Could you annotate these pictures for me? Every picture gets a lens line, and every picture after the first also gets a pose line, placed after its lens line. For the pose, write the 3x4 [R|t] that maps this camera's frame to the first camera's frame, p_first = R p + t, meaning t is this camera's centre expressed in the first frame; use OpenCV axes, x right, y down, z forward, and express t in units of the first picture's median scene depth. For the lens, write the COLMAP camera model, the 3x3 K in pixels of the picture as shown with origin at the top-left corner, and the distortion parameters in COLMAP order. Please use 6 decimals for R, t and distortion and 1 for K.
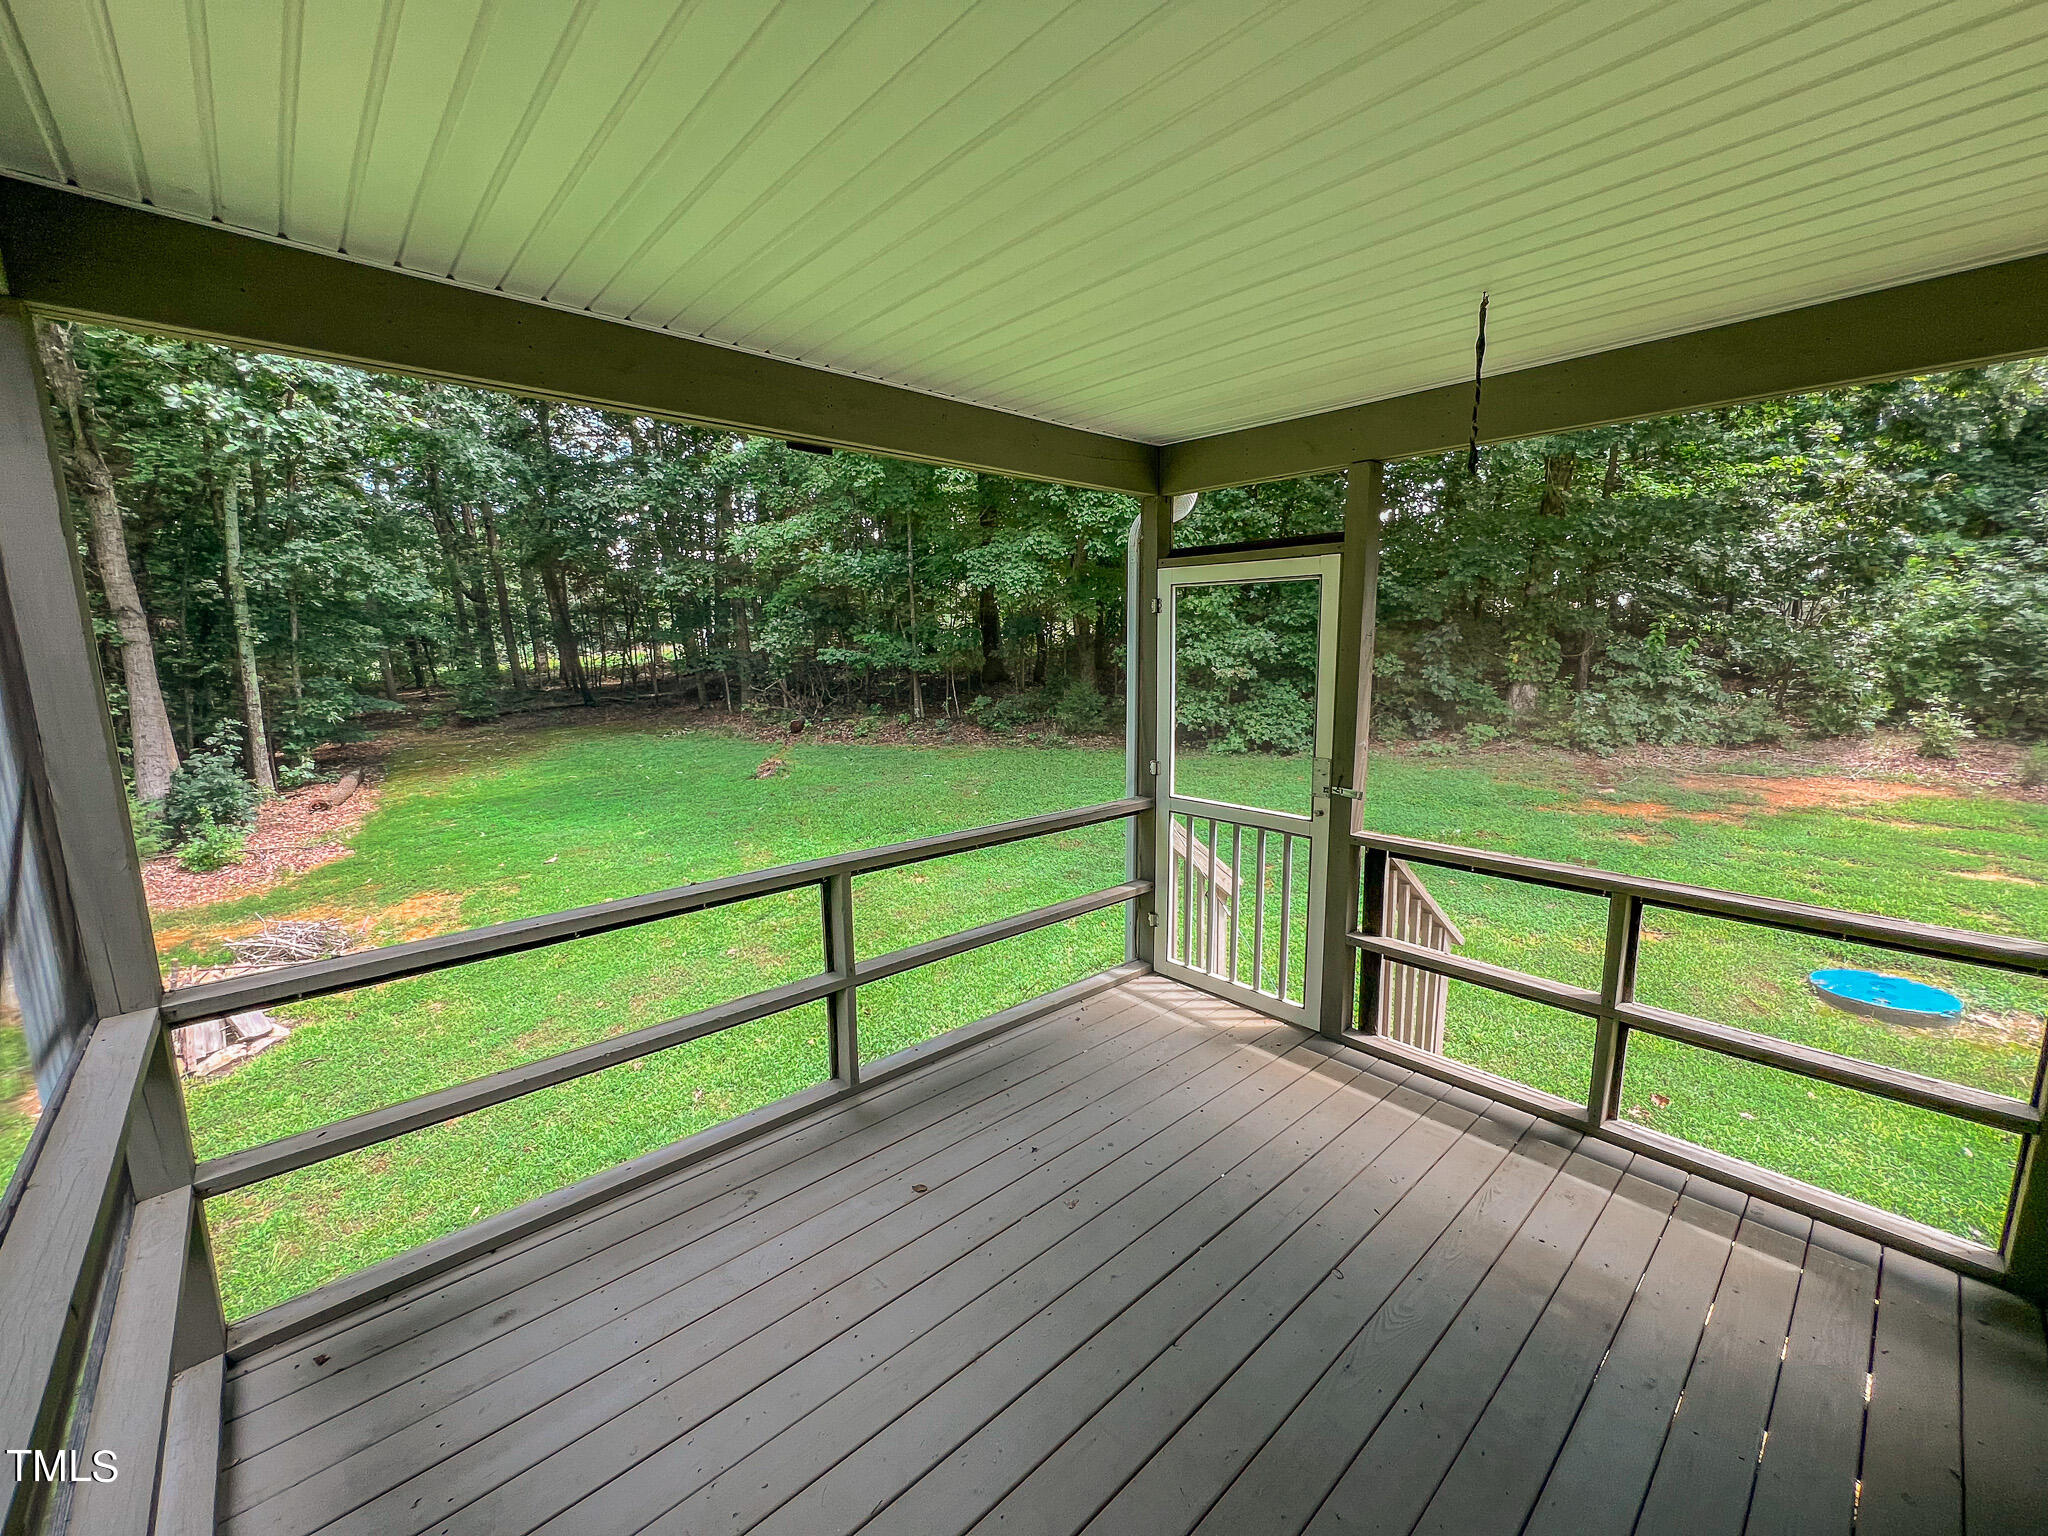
lens RADIAL K [[820.4, 0, 1022.5], [0, 820.4, 766.7], [0, 0, 1]] dist [0.000893, 0.000257]
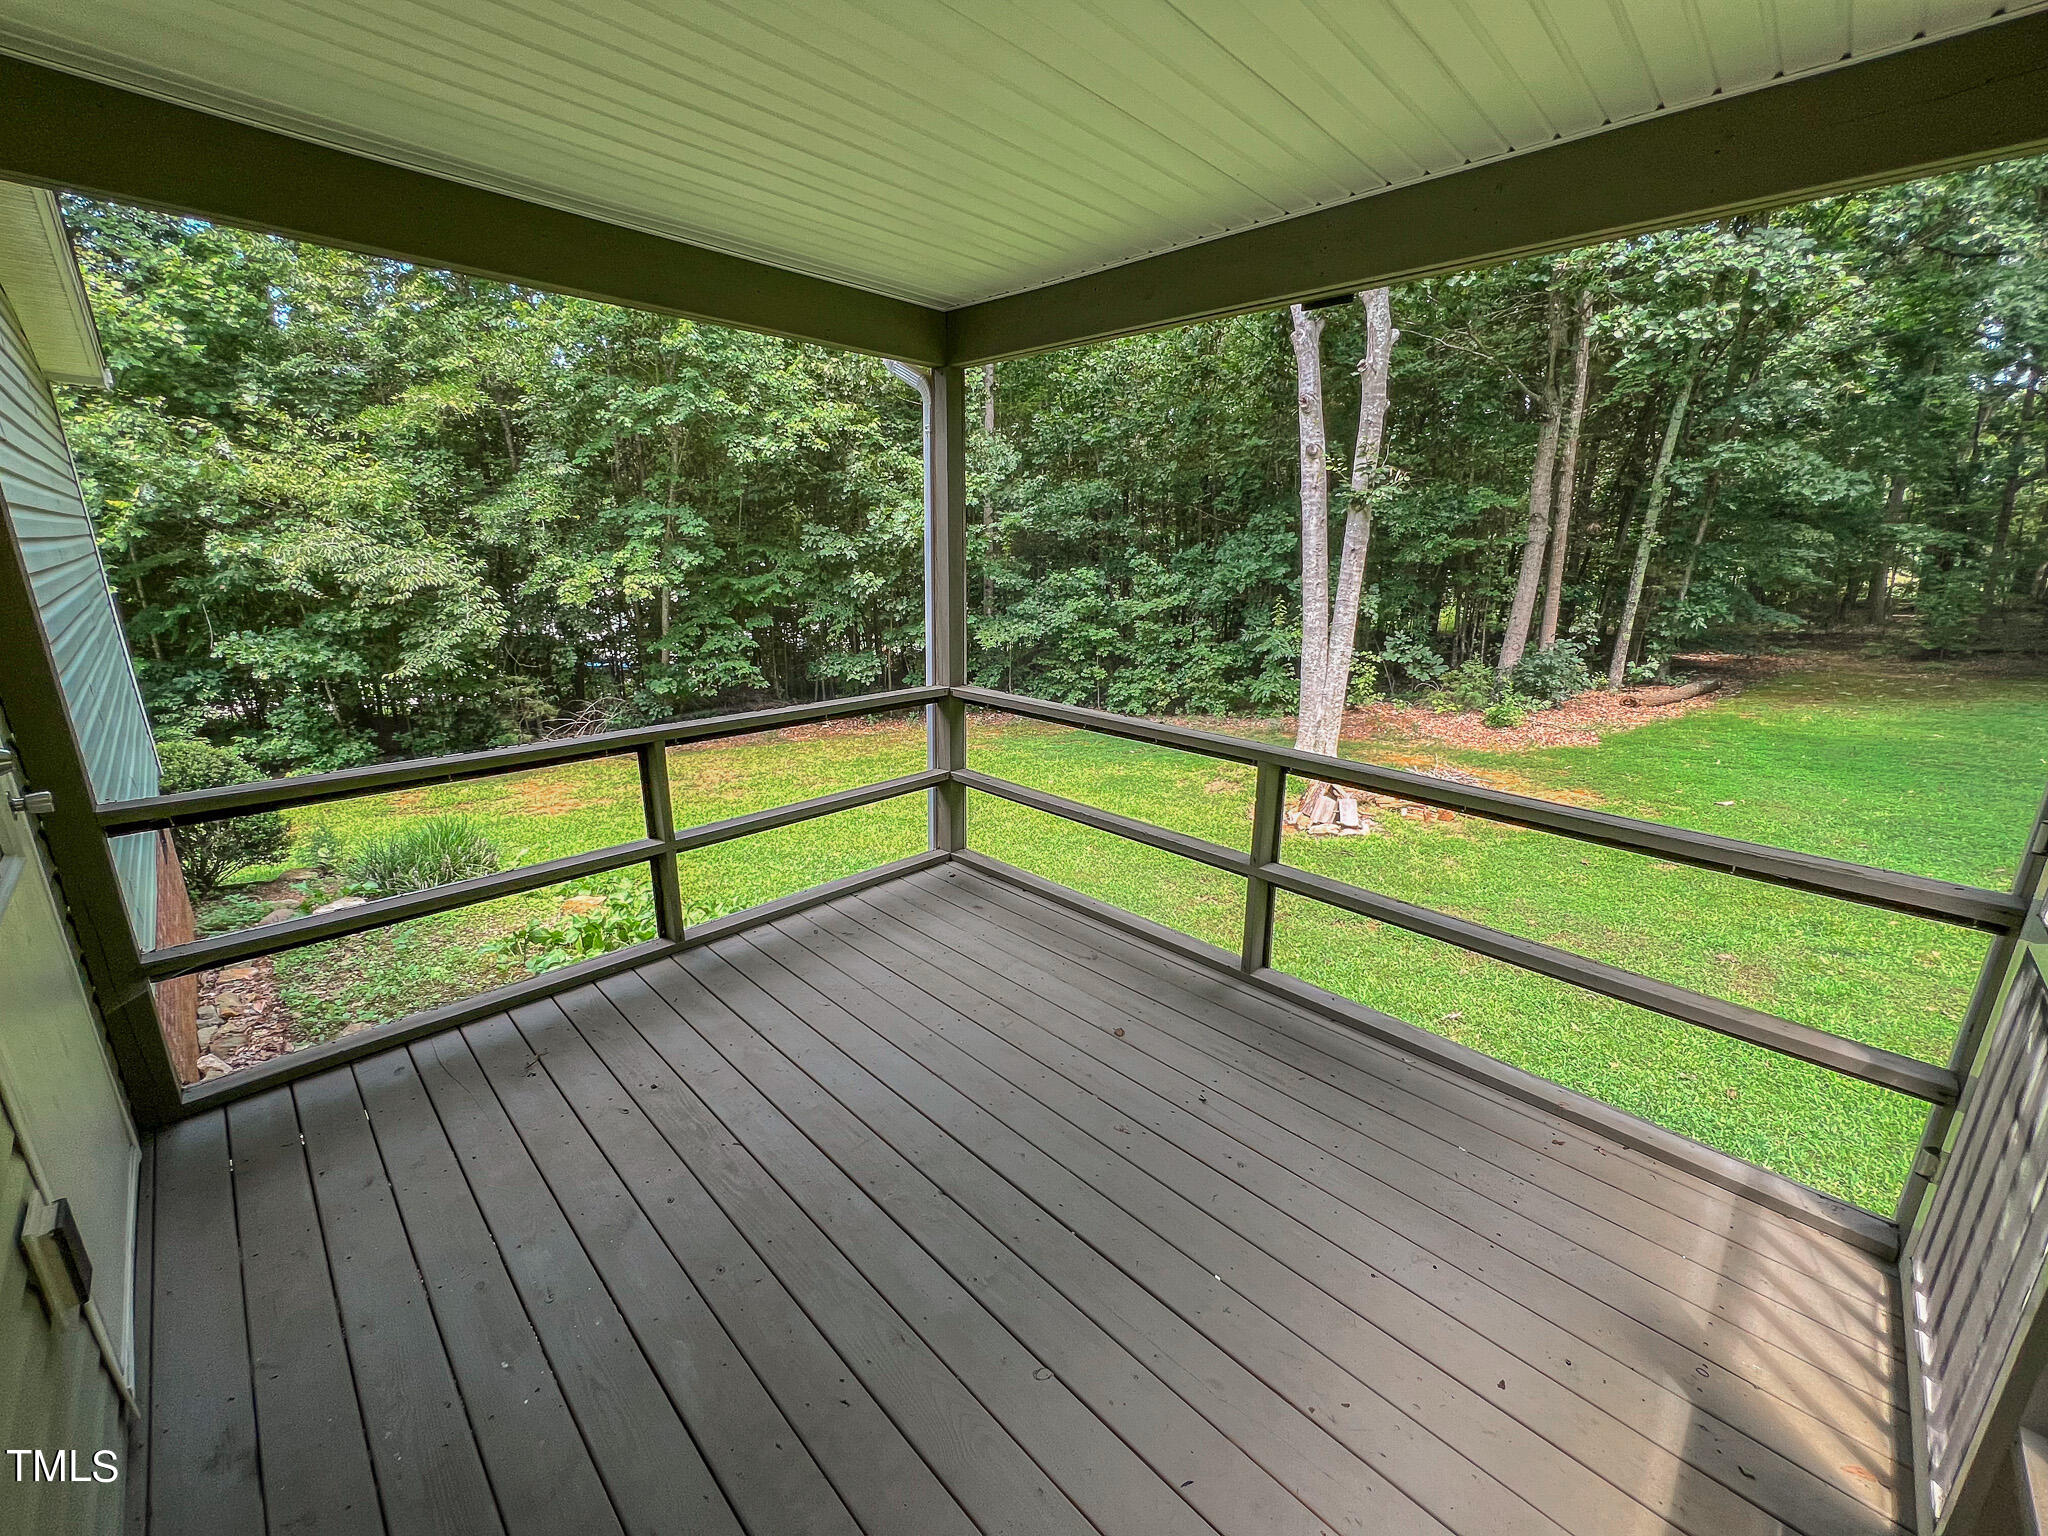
lens RADIAL K [[820.4, 0, 1022.5], [0, 820.4, 766.7], [0, 0, 1]] dist [0.000893, 0.000257]
pose [[0.053004, 0.272766, -0.960619, 0.519843], [-0.170896, 0.950257, 0.260394, -0.052186], [0.983862, 0.150364, 0.096982, 0.454233]]
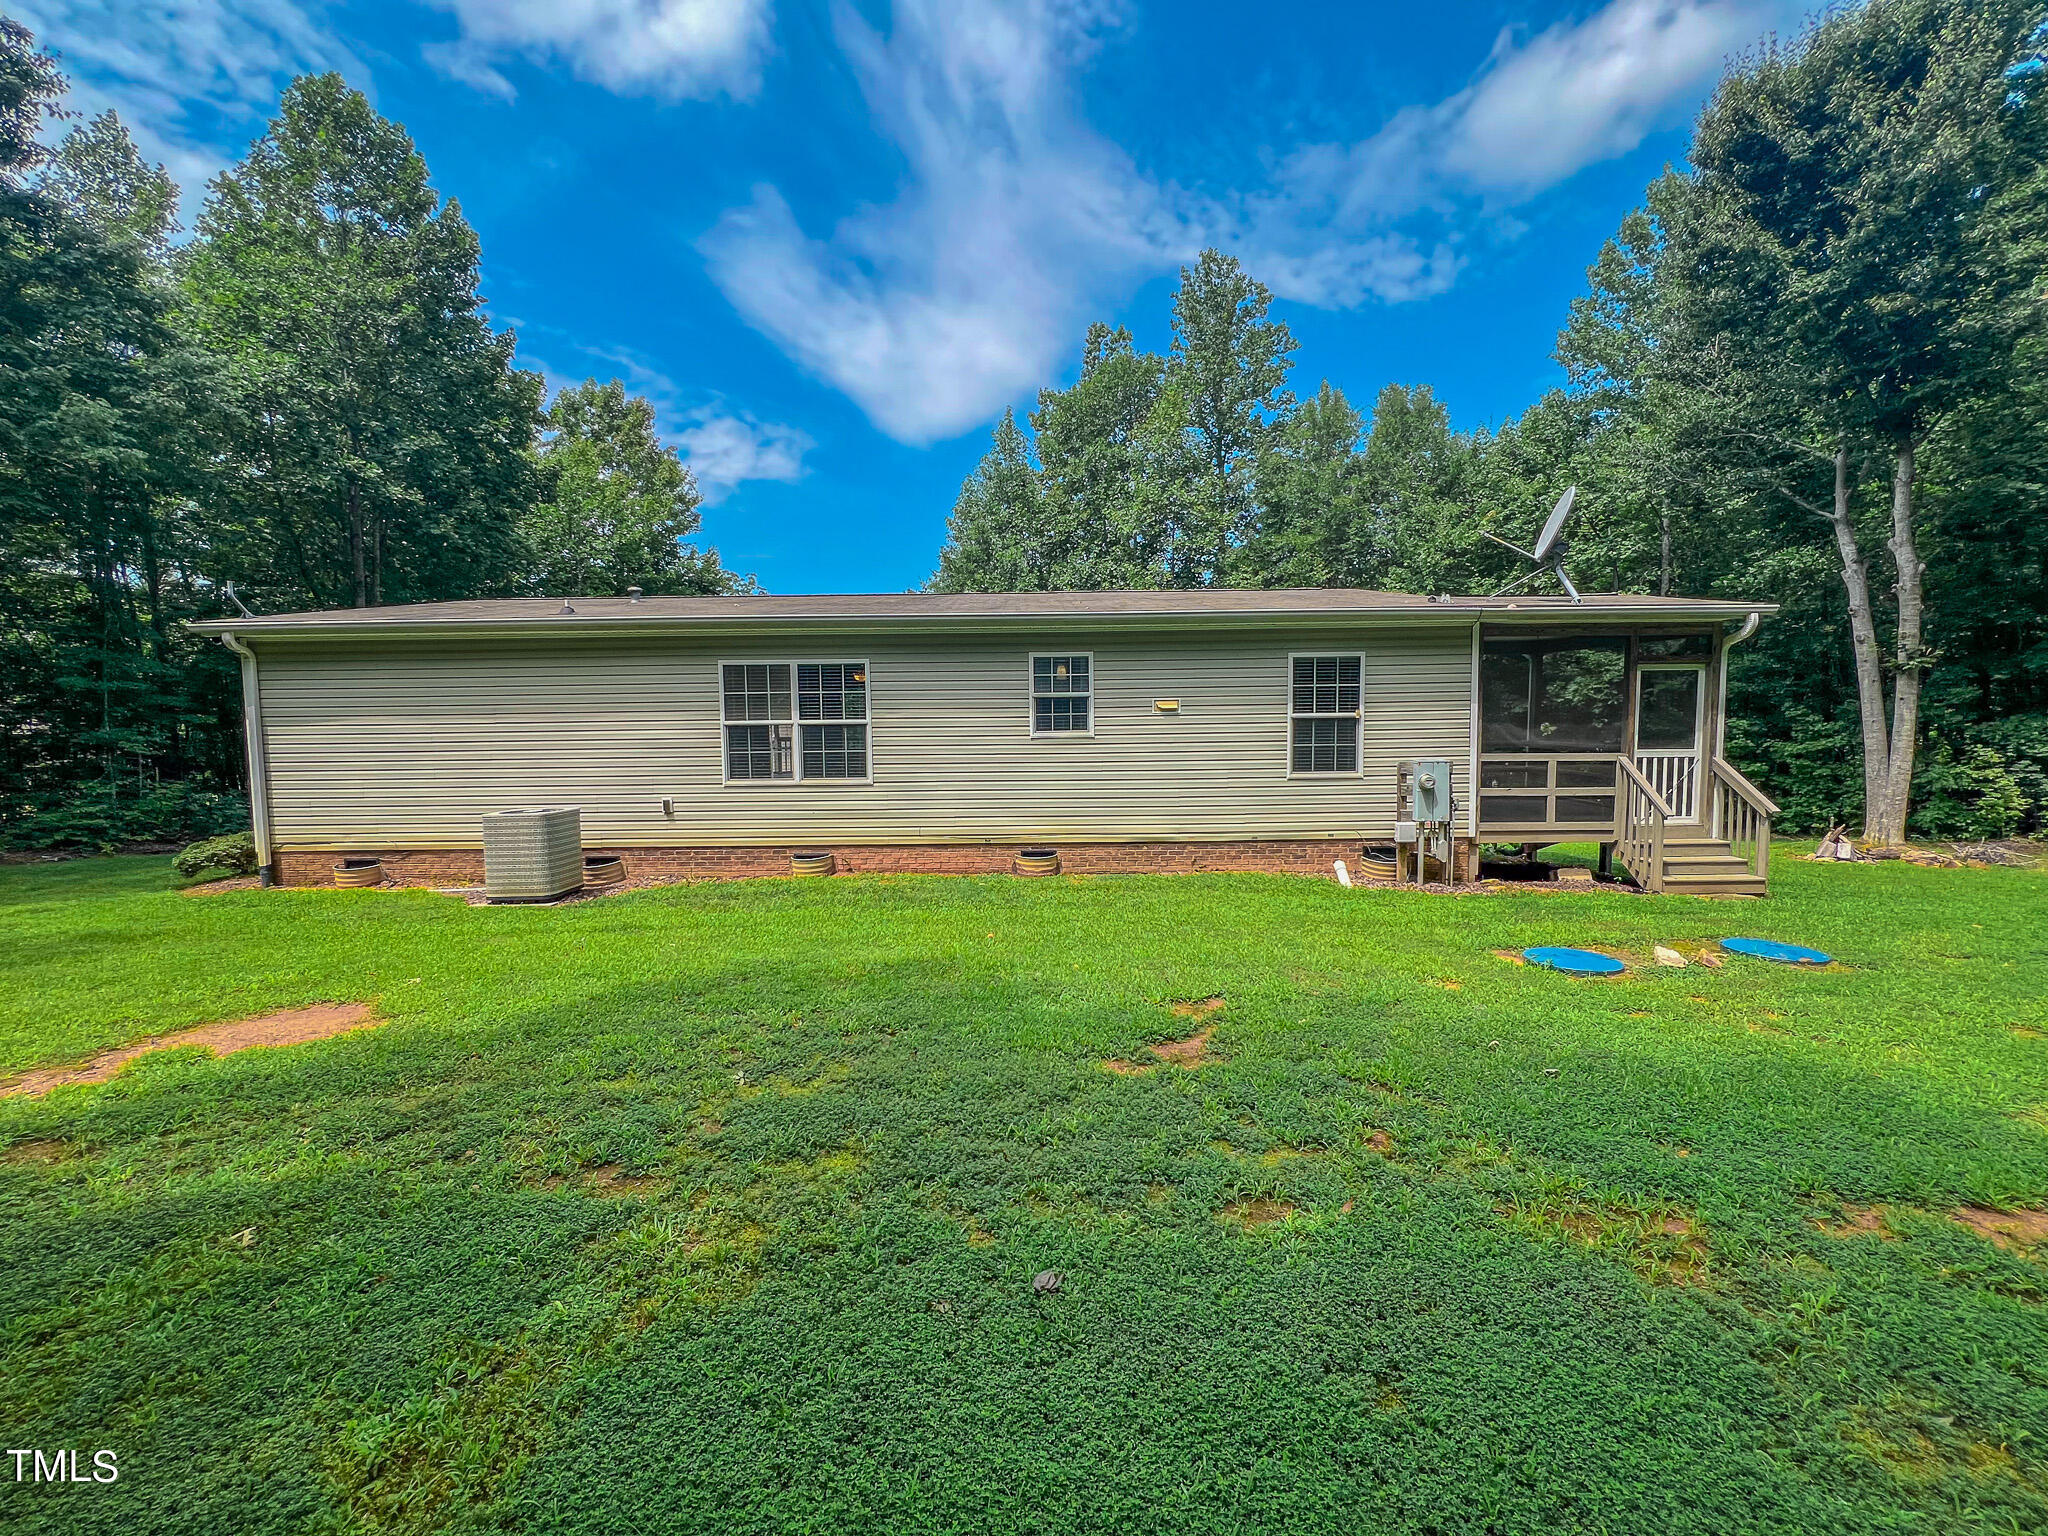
lens RADIAL K [[820.4, 0, 1022.5], [0, 820.4, 766.7], [0, 0, 1]] dist [0.000893, 0.000257]
pose [[-0.670136, 0.065648, -0.739330, 3.547681], [-0.100298, 0.978936, 0.177834, -0.162731], [0.735431, 0.193326, -0.649436, 1.132668]]
